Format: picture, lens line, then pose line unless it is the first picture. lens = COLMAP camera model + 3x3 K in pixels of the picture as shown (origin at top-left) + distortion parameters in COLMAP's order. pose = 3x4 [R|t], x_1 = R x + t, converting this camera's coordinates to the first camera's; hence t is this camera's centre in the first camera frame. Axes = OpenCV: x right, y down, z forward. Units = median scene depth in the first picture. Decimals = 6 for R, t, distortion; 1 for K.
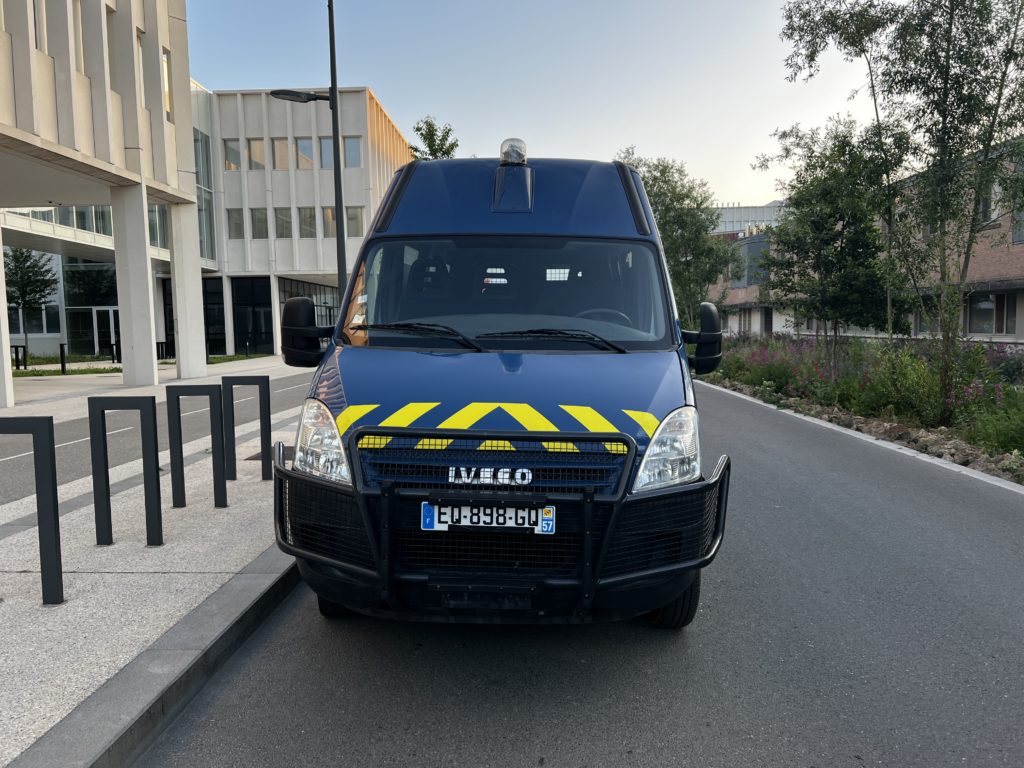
lens RADIAL K [[768.4, 0, 516.8], [0, 768.4, 378.2], [0, 0, 1]] dist [0.051141, -0.049723]
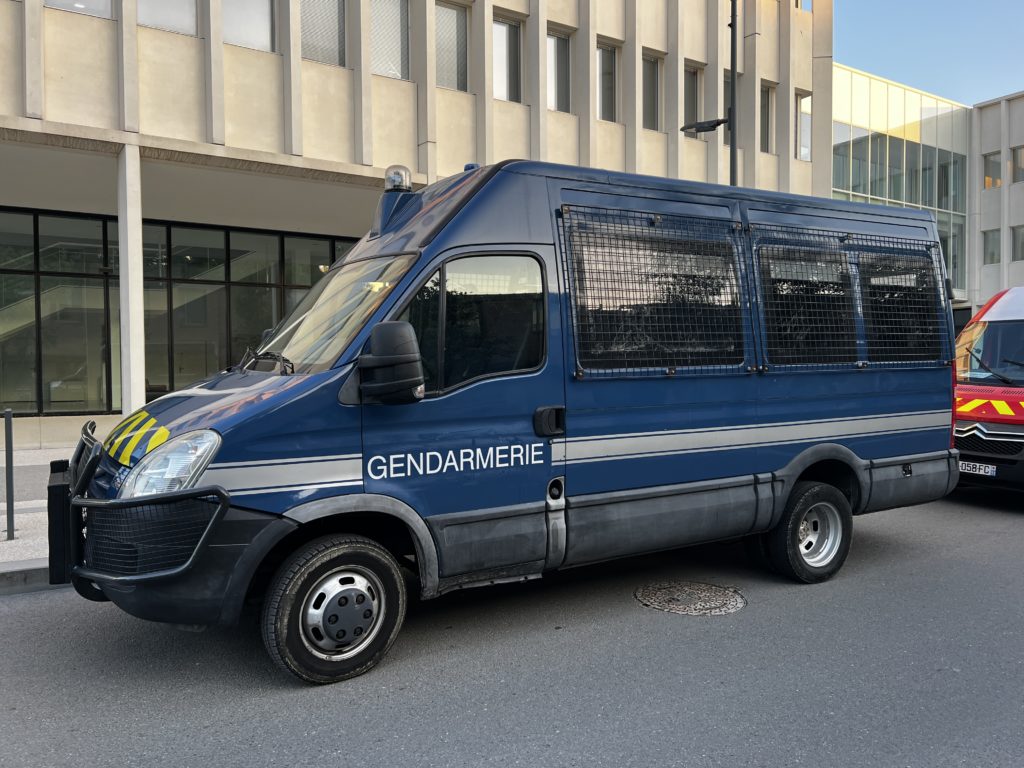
lens RADIAL K [[768.4, 0, 509.5], [0, 768.4, 382.3], [0, 0, 1]] dist [0.051141, -0.049723]
pose [[0.539398, 0.026094, -0.841646, 0.095635], [-0.060775, 0.998119, -0.008005, -0.002927], [0.839855, 0.055469, 0.539970, 0.060634]]
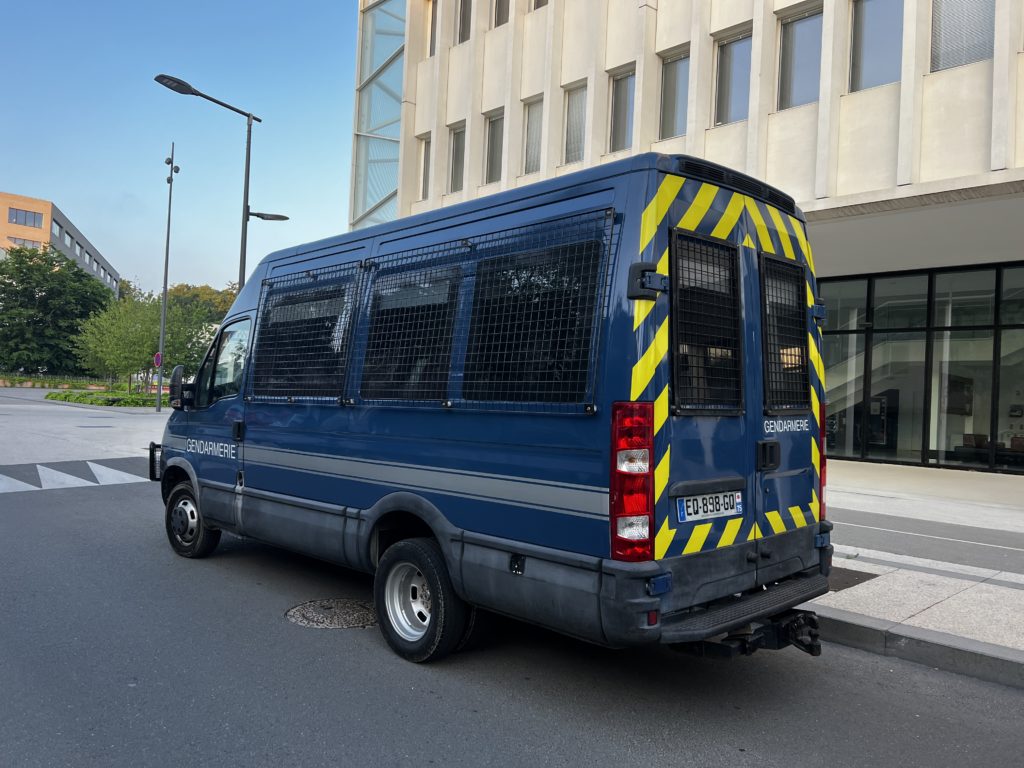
lens RADIAL K [[768.4, 0, 505.3], [0, 768.4, 382.8], [0, 0, 1]] dist [0.051141, -0.049723]
pose [[-0.689523, -0.035163, -0.723409, 0.086976], [-0.084936, 0.995855, 0.032551, -0.015866], [0.719266, 0.083889, -0.689652, 0.238971]]
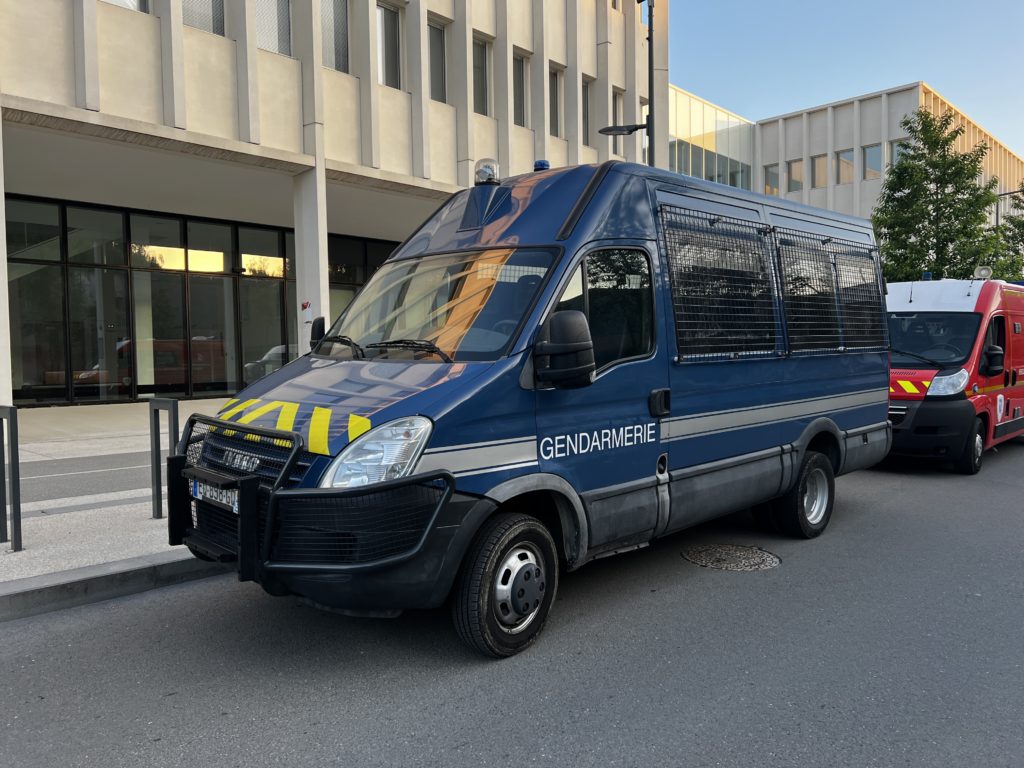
lens RADIAL K [[768.4, 0, 509.6], [0, 768.4, 379.9], [0, 0, 1]] dist [0.051141, -0.049723]
pose [[0.736499, 0.026277, -0.675928, 0.074888], [-0.044719, 0.998951, -0.009892, -0.000405], [0.674959, 0.037513, 0.736901, 0.027112]]
